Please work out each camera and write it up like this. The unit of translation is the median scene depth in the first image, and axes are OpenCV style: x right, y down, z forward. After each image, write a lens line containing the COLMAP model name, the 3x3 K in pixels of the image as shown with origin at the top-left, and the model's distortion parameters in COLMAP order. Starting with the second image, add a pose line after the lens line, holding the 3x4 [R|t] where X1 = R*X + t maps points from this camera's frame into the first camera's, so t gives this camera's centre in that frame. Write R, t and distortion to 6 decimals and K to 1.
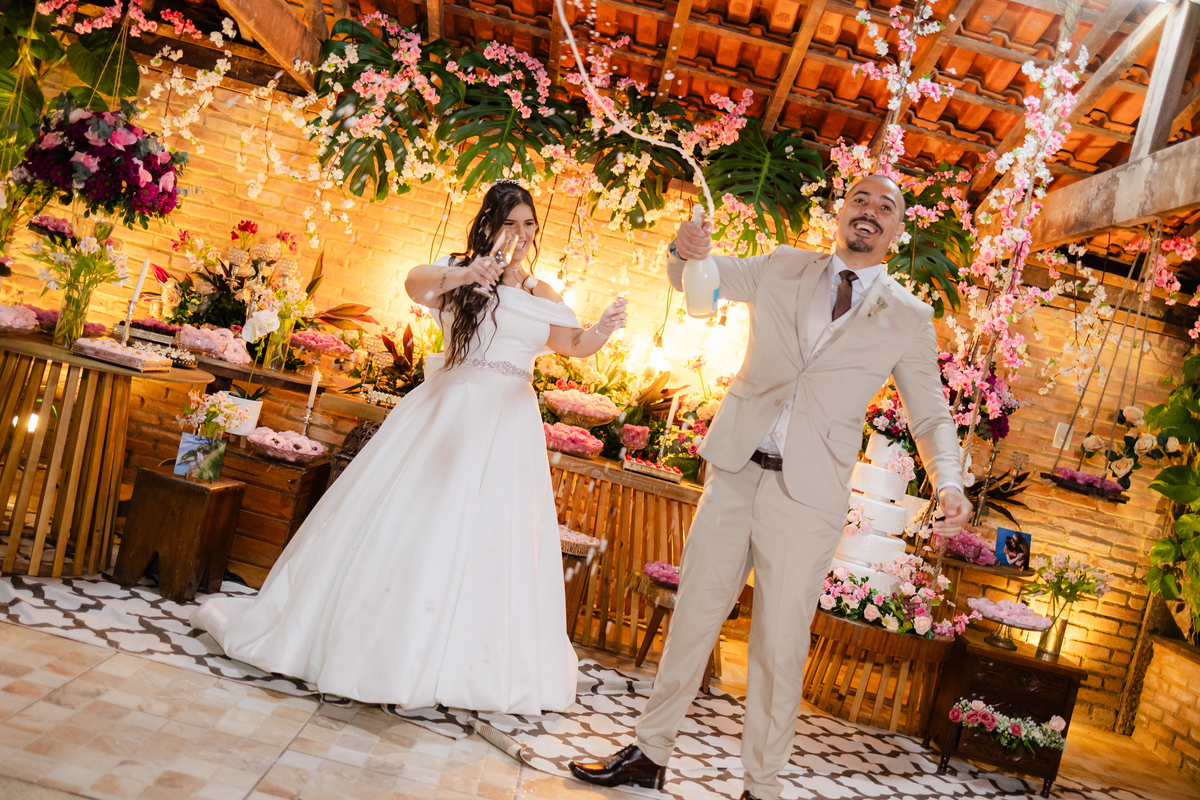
lens RADIAL K [[1198.3, 0, 601.5], [0, 1198.3, 402.6], [0, 0, 1]] dist [0.020015, 0.002064]
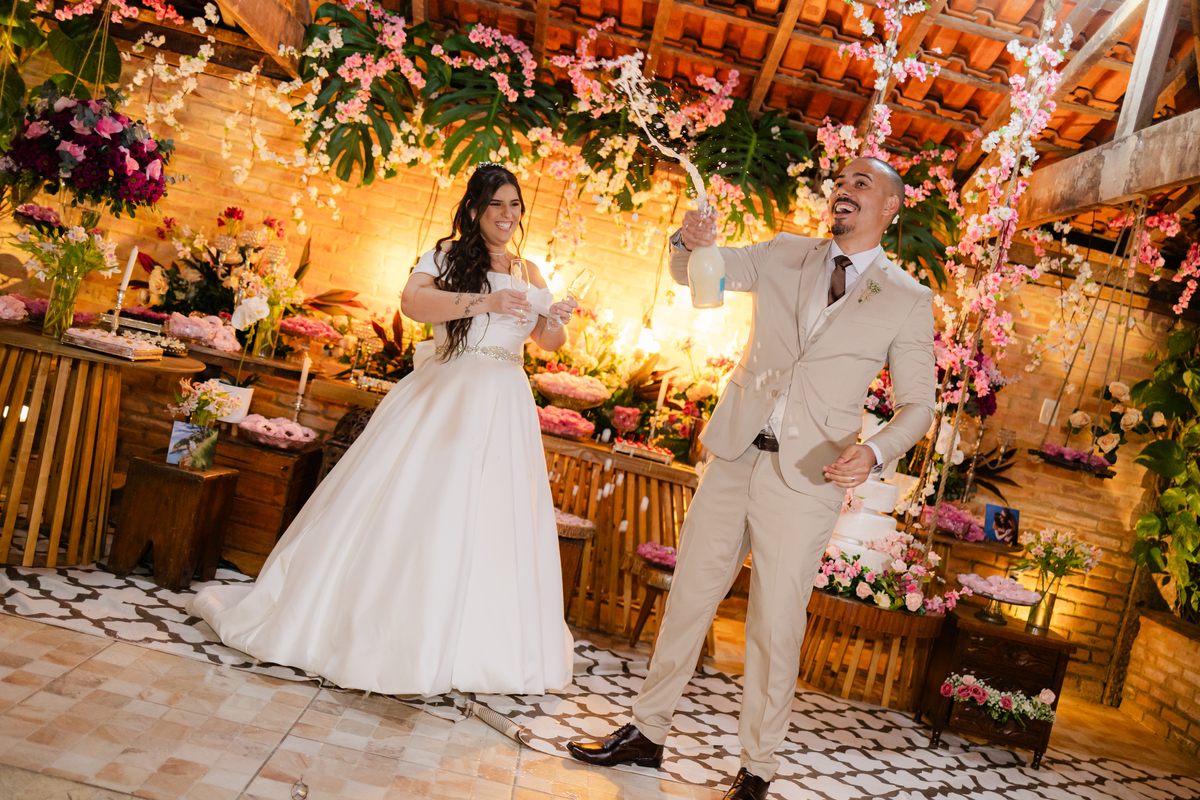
lens RADIAL K [[1198.3, 0, 601.5], [0, 1198.3, 402.6], [0, 0, 1]] dist [0.020015, 0.002064]
pose [[0.999826, -0.013458, 0.012879, -0.005036], [0.013254, 0.999787, 0.015798, -0.001318], [-0.013088, -0.015625, 0.999792, -0.003215]]
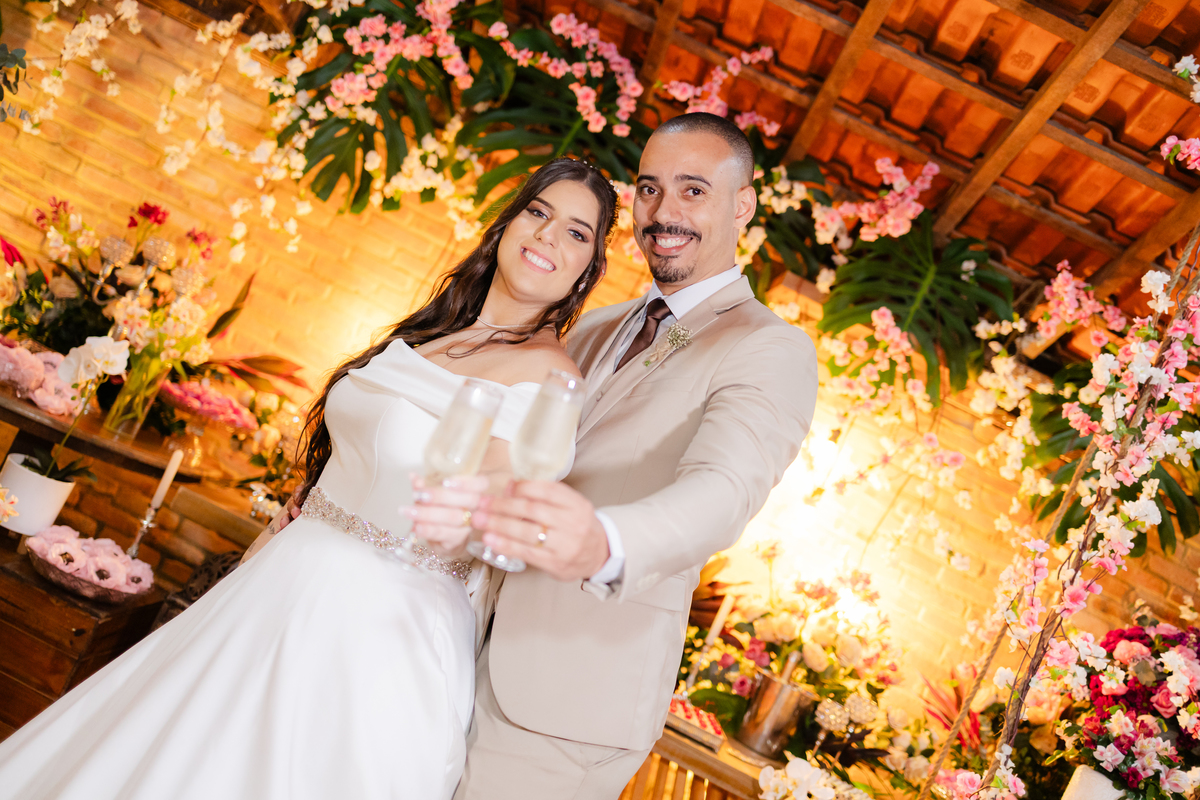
lens RADIAL K [[1206.2, 0, 600.0], [0, 1206.2, 400.0], [0, 0, 1]] dist [0.011081, 0.032247]
pose [[0.978630, 0.205430, -0.009018, -0.024284], [-0.205445, 0.974963, -0.085081, -0.041489], [-0.008686, 0.085116, 0.996333, 0.359295]]
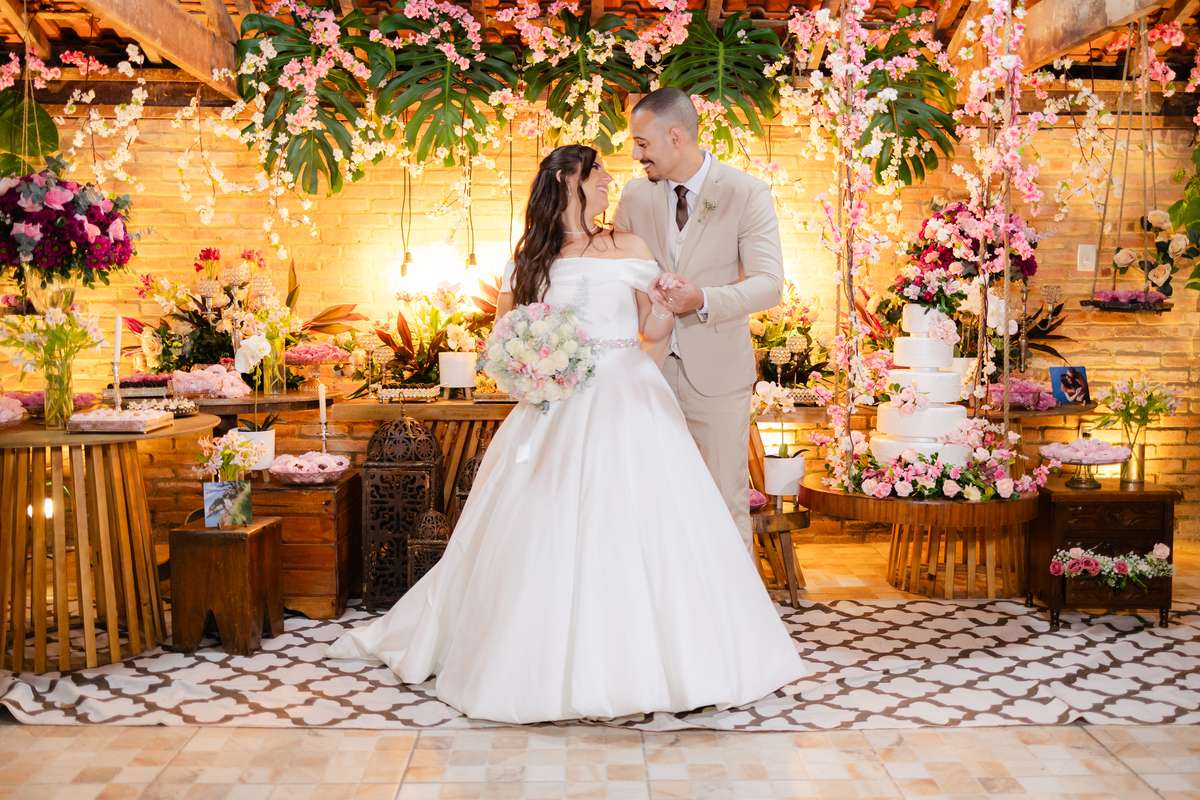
lens RADIAL K [[1195.8, 0, 603.8], [0, 1195.8, 405.8], [0, 0, 1]] dist [0.012320, -0.016072]
pose [[0.969214, -0.246190, -0.003900, -0.018427], [0.245979, 0.967440, 0.059610, -0.010792], [-0.010902, -0.058734, 0.998214, 0.043934]]
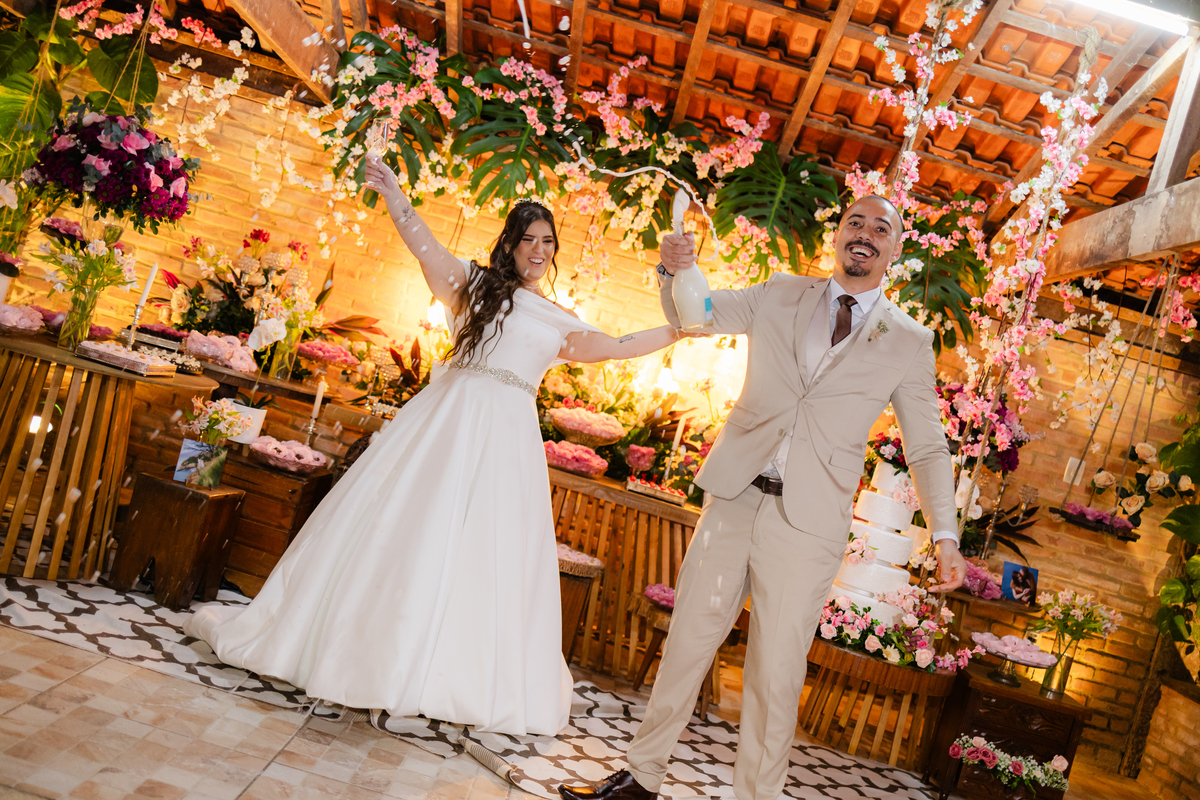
lens RADIAL K [[1198.3, 0, 601.5], [0, 1198.3, 402.6], [0, 0, 1]] dist [0.020015, 0.002064]
pose [[0.999430, 0.031469, -0.012211, 0.006684], [-0.031686, 0.999336, -0.017996, 0.001711], [0.011636, 0.018373, 0.999763, 0.006956]]
